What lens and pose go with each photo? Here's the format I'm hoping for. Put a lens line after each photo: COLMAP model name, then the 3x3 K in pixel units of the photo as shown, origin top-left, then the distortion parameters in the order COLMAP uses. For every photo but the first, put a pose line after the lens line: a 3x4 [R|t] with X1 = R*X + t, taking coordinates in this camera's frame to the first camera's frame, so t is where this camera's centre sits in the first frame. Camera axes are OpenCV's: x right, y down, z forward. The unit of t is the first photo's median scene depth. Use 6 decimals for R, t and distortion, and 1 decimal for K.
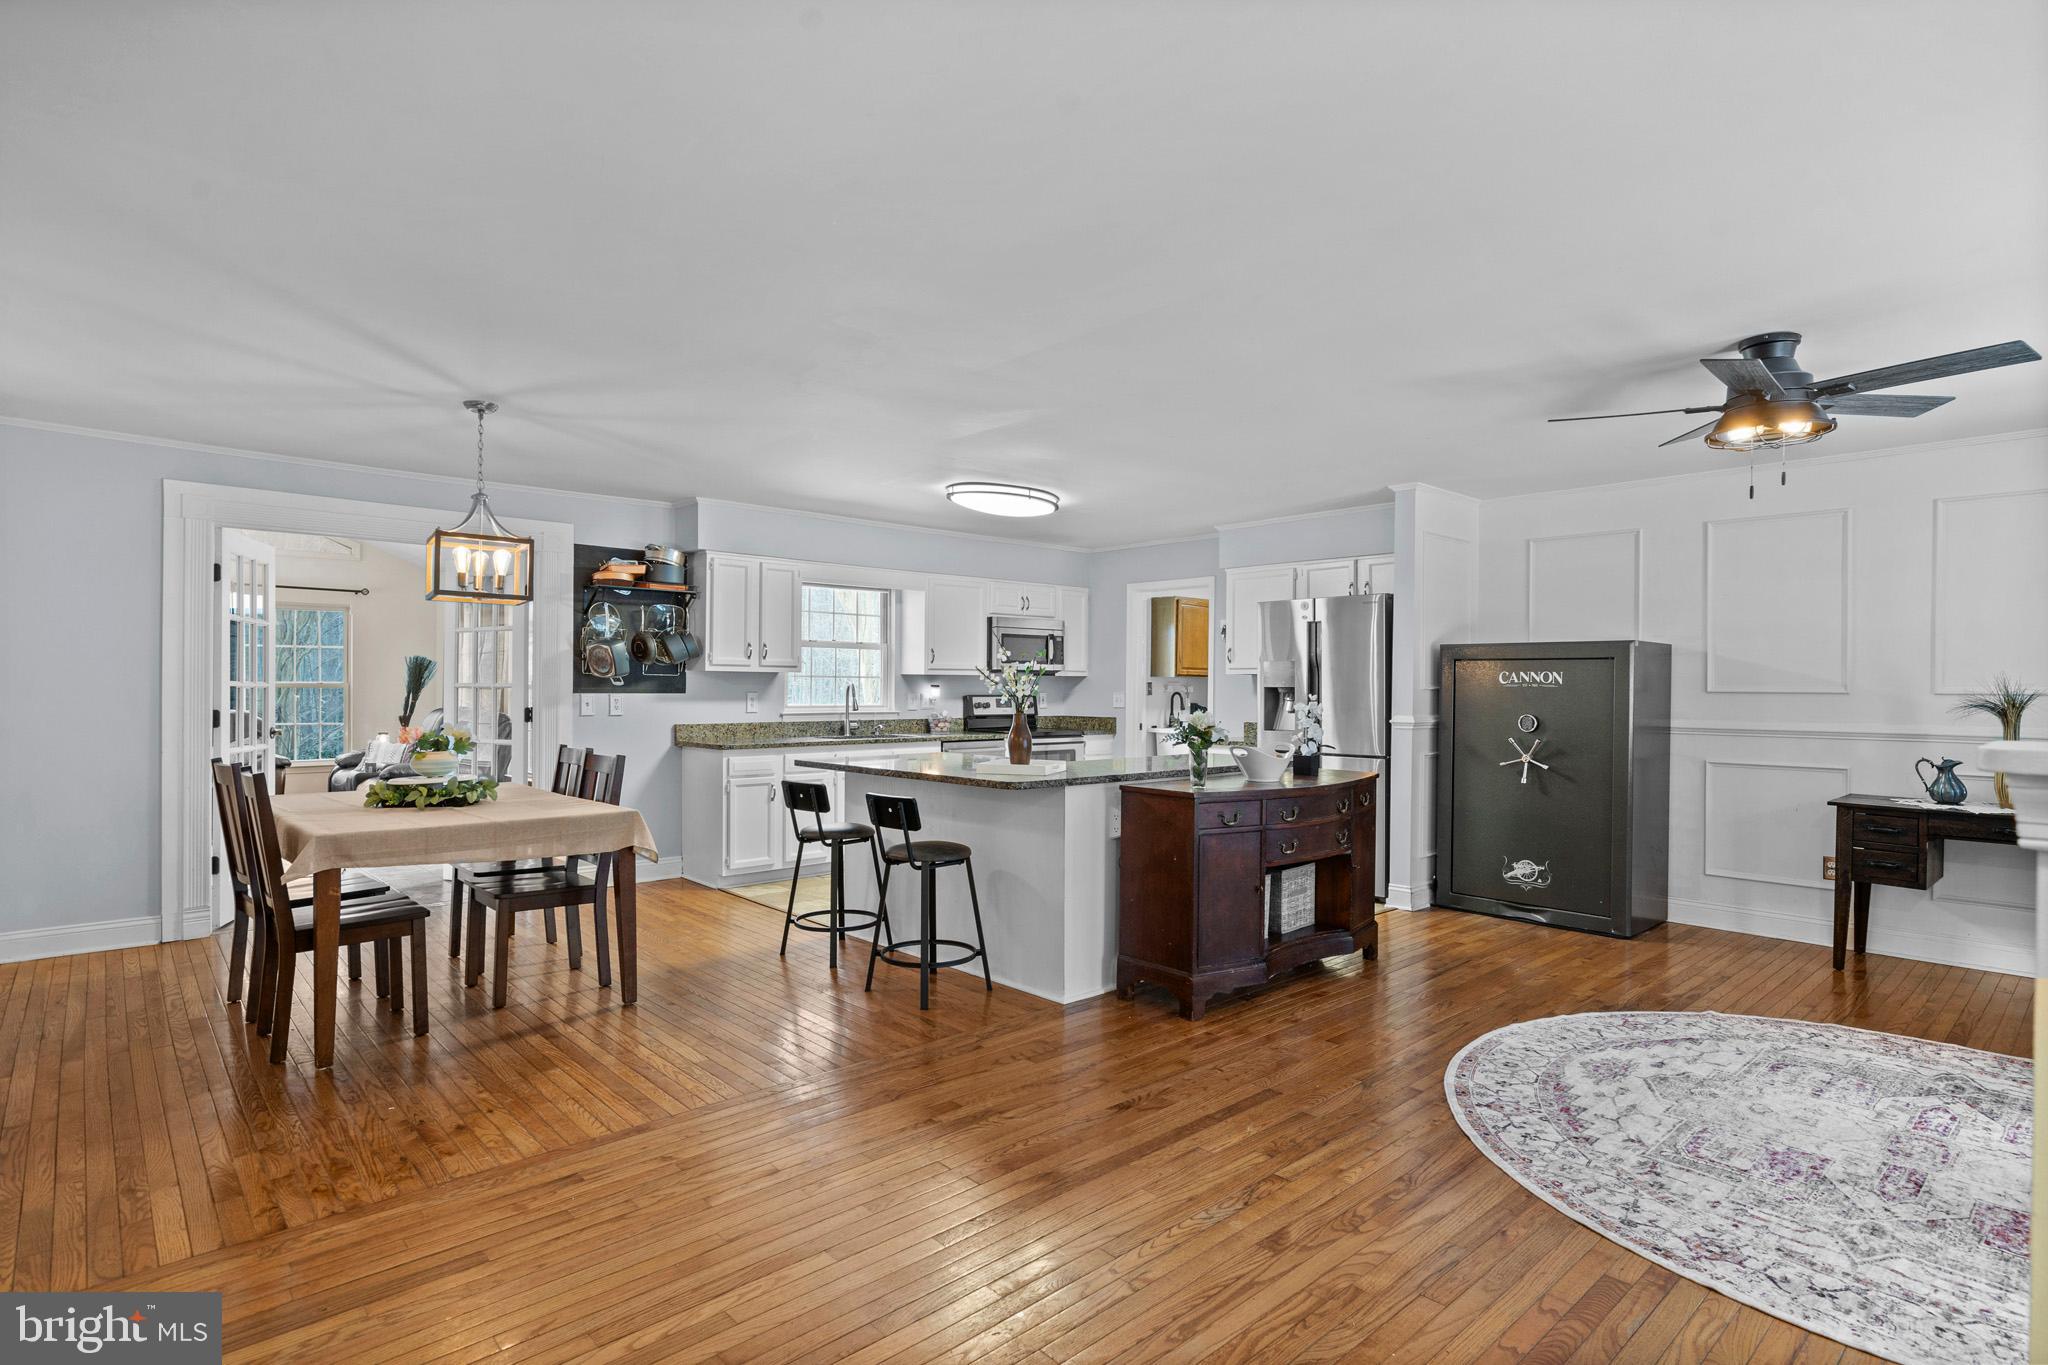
lens RADIAL K [[1033.6, 0, 1031.2], [0, 1033.6, 685.8], [0, 0, 1]] dist [-0.000299, 0.001624]
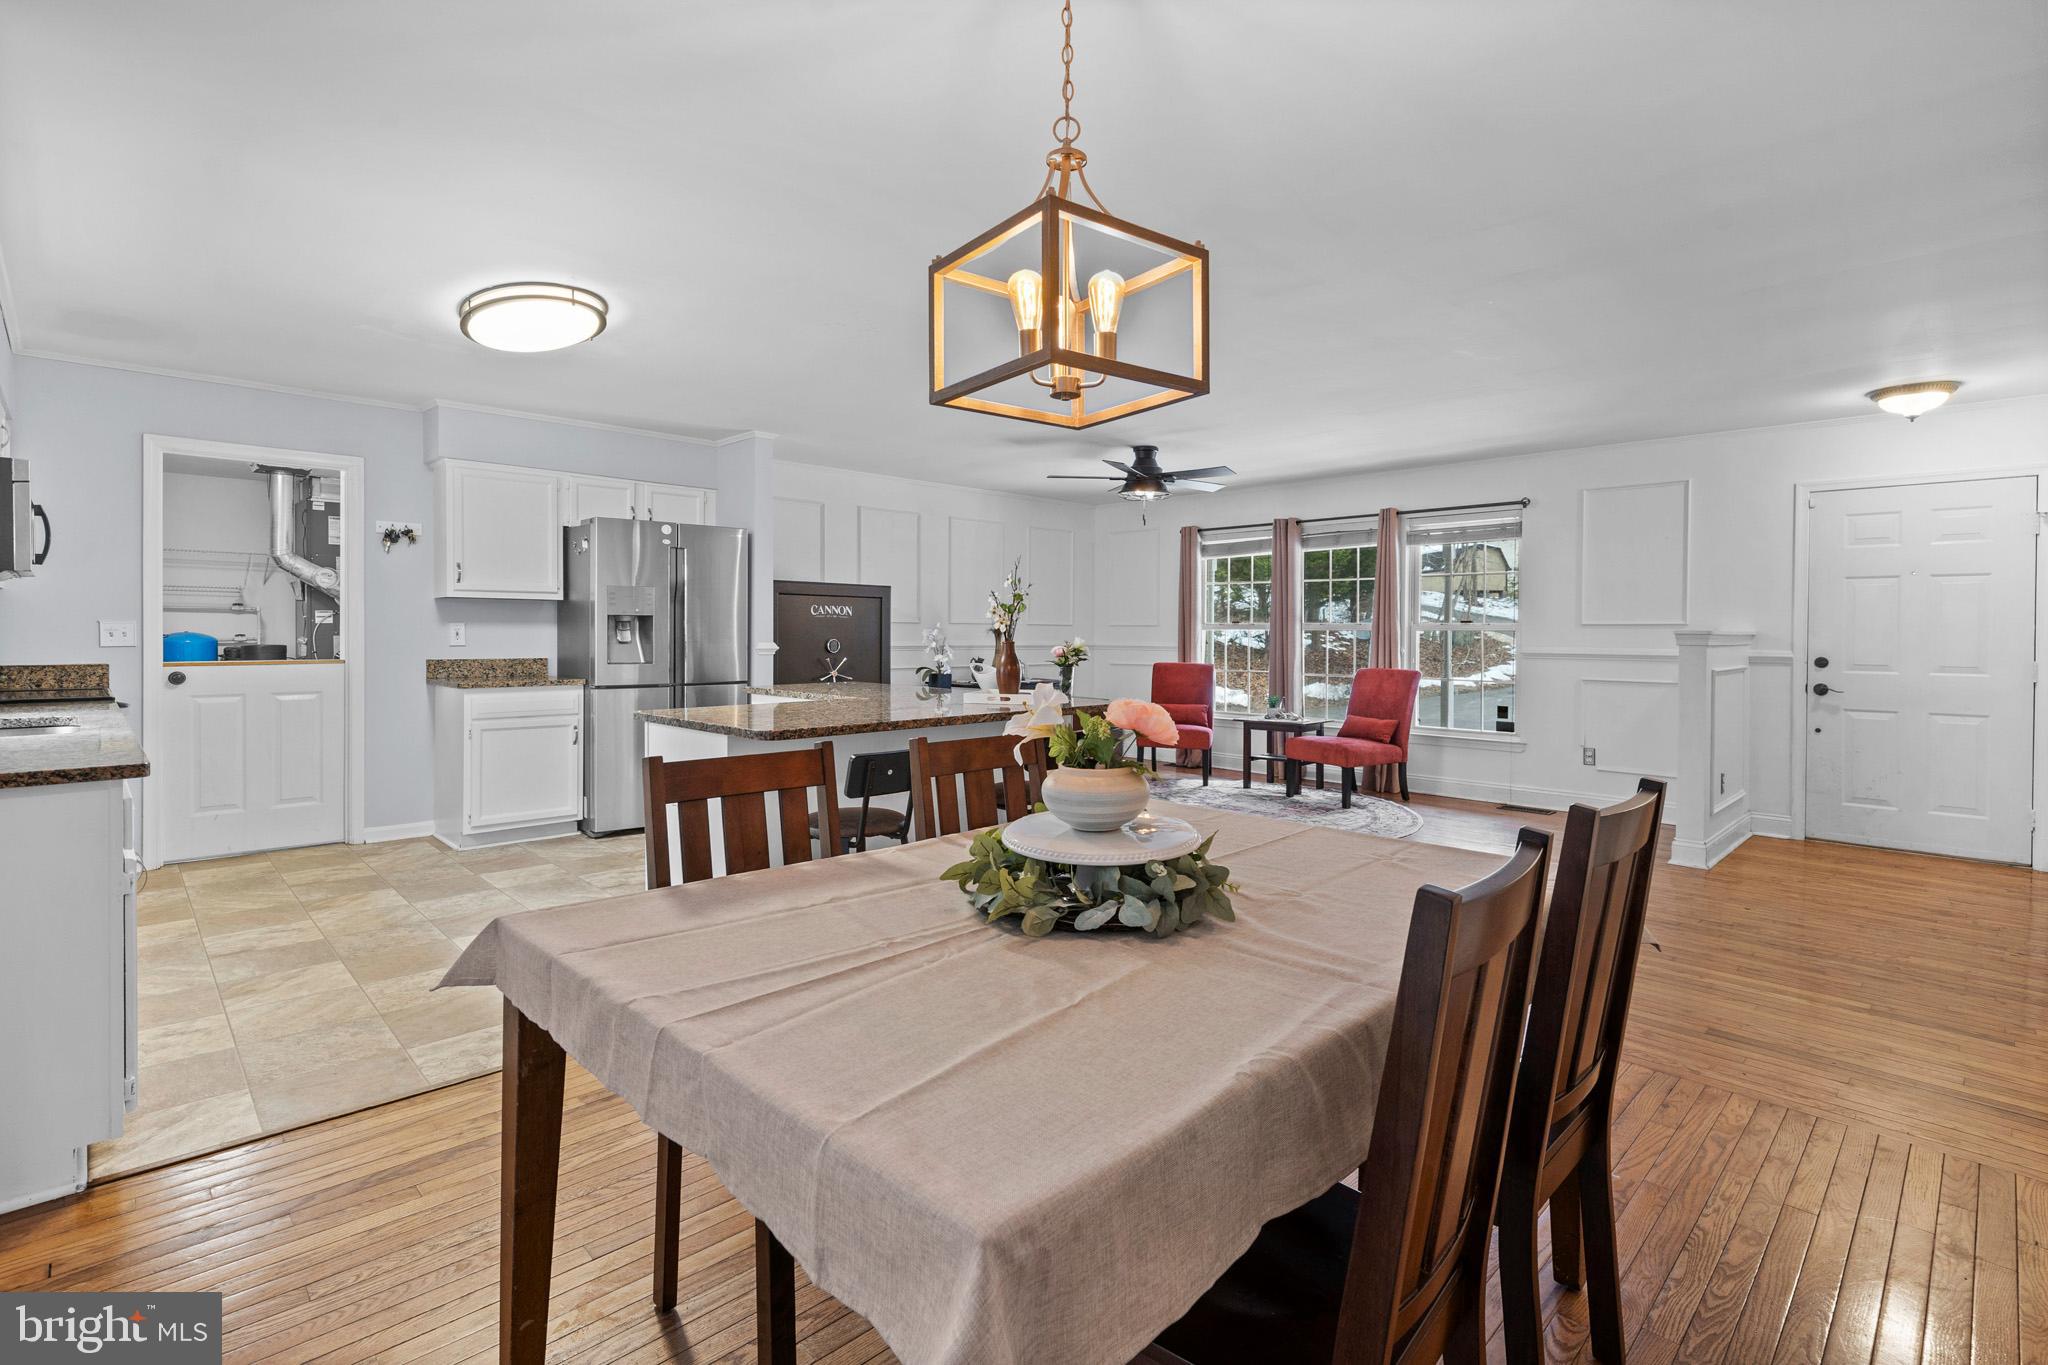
lens RADIAL K [[953.7, 0, 1037.0], [0, 953.7, 635.2], [0, 0, 1]] dist [0.000882, 0.000084]
pose [[-0.038730, -0.010351, 0.999196, -1.138376], [-0.008215, 0.999916, 0.010040, 0.014580], [-0.999216, -0.007820, -0.038812, 1.268924]]
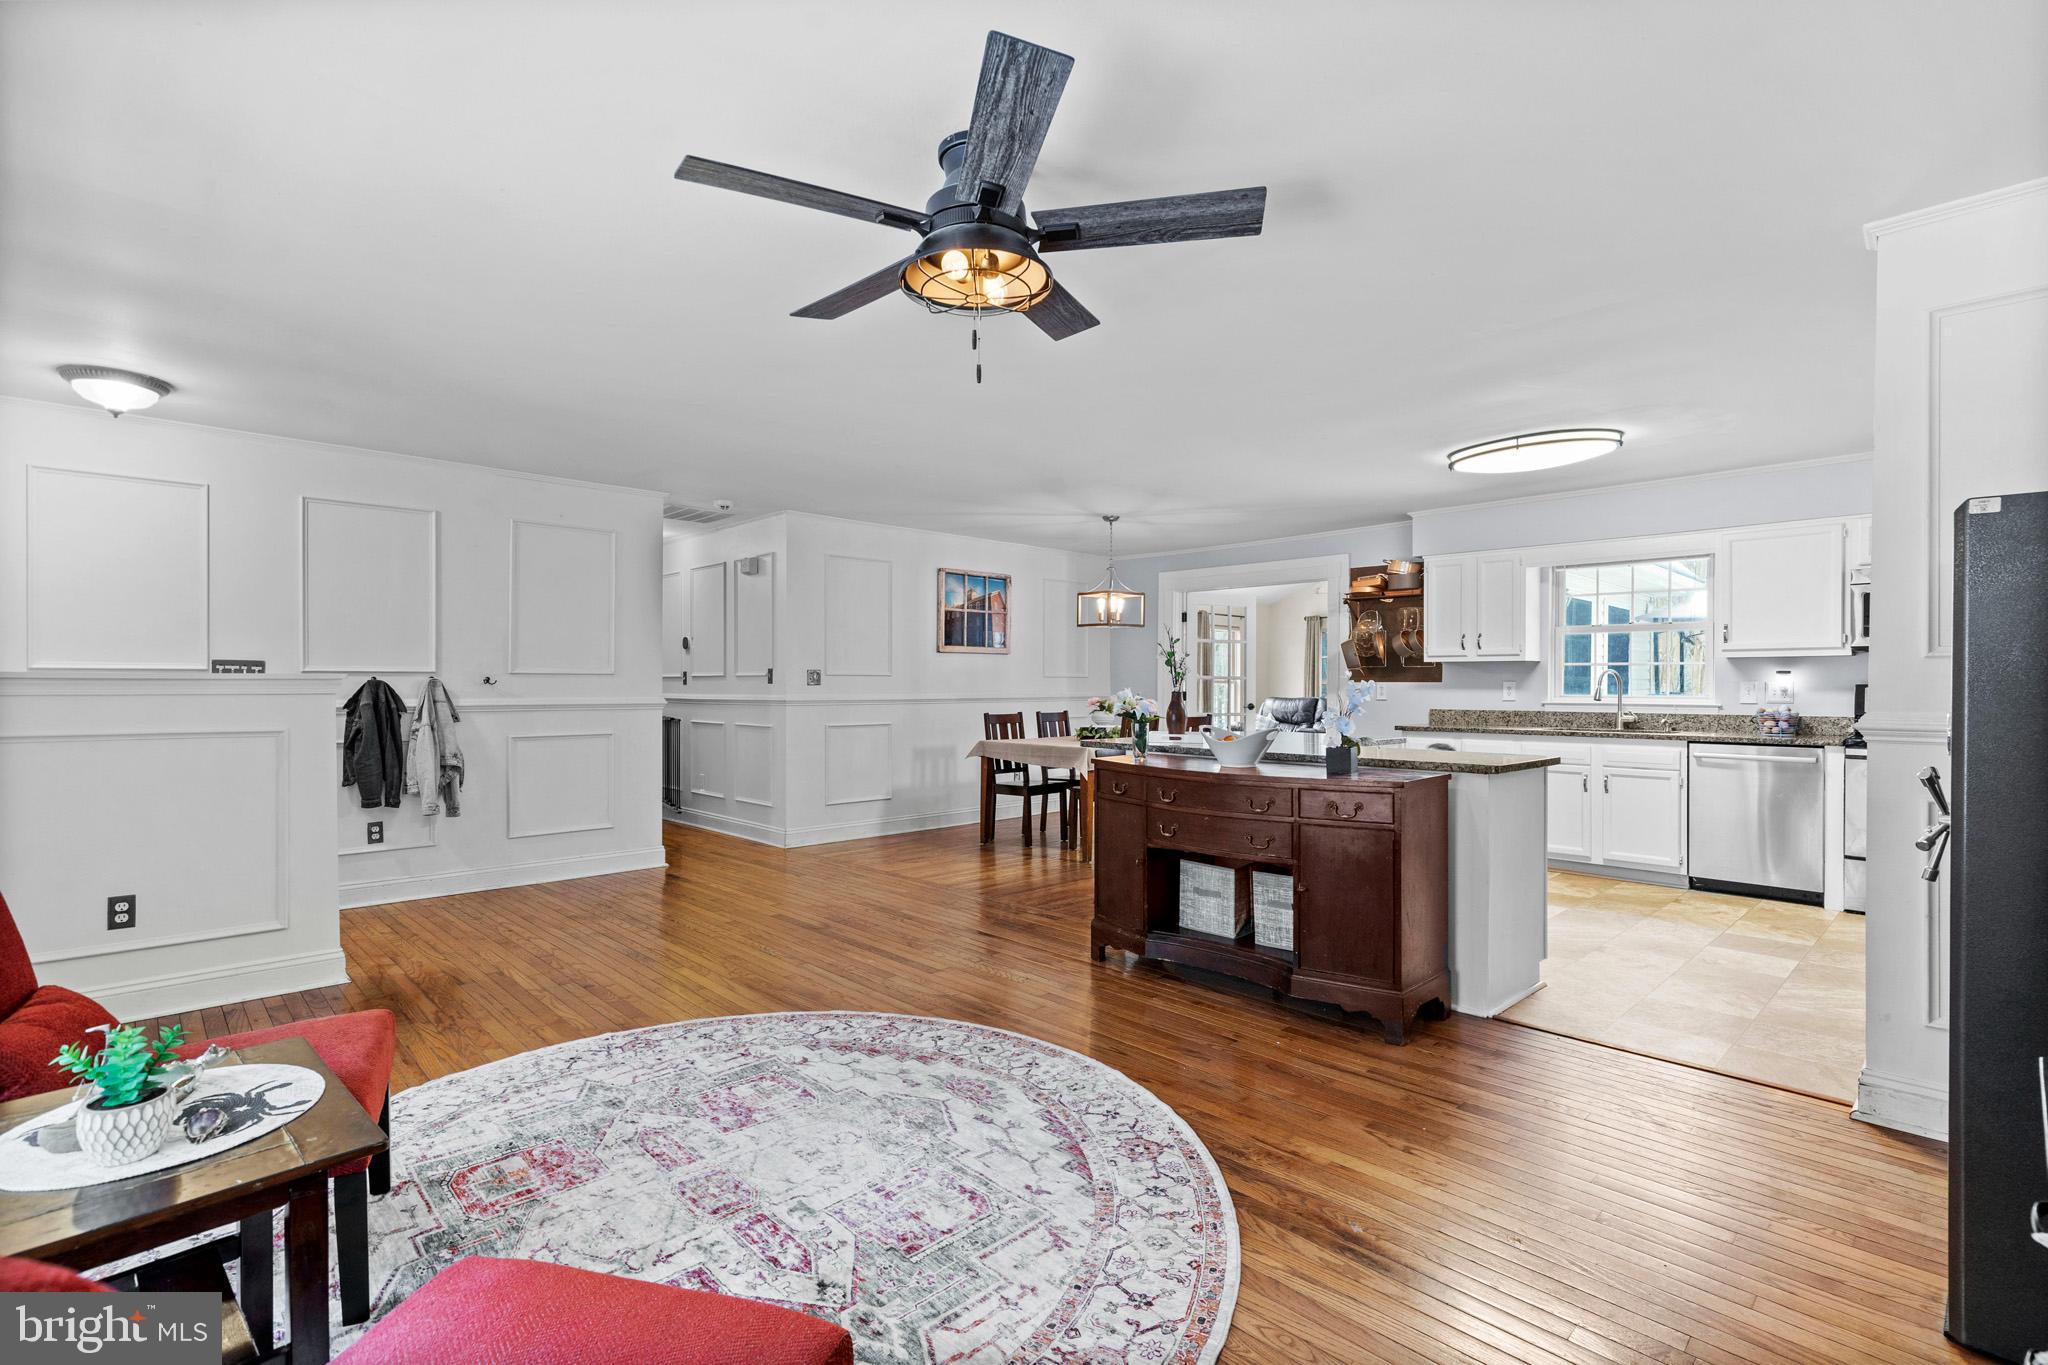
lens RADIAL K [[943.4, 0, 1024.0], [0, 943.4, 682.5], [0, 0, 1]] dist [-0.000176, 0.000022]
pose [[0.023246, -0.008243, -0.999696, 1.337710], [-0.000140, 0.999966, -0.008248, 0.031551], [0.999730, 0.000331, 0.023244, 1.007839]]
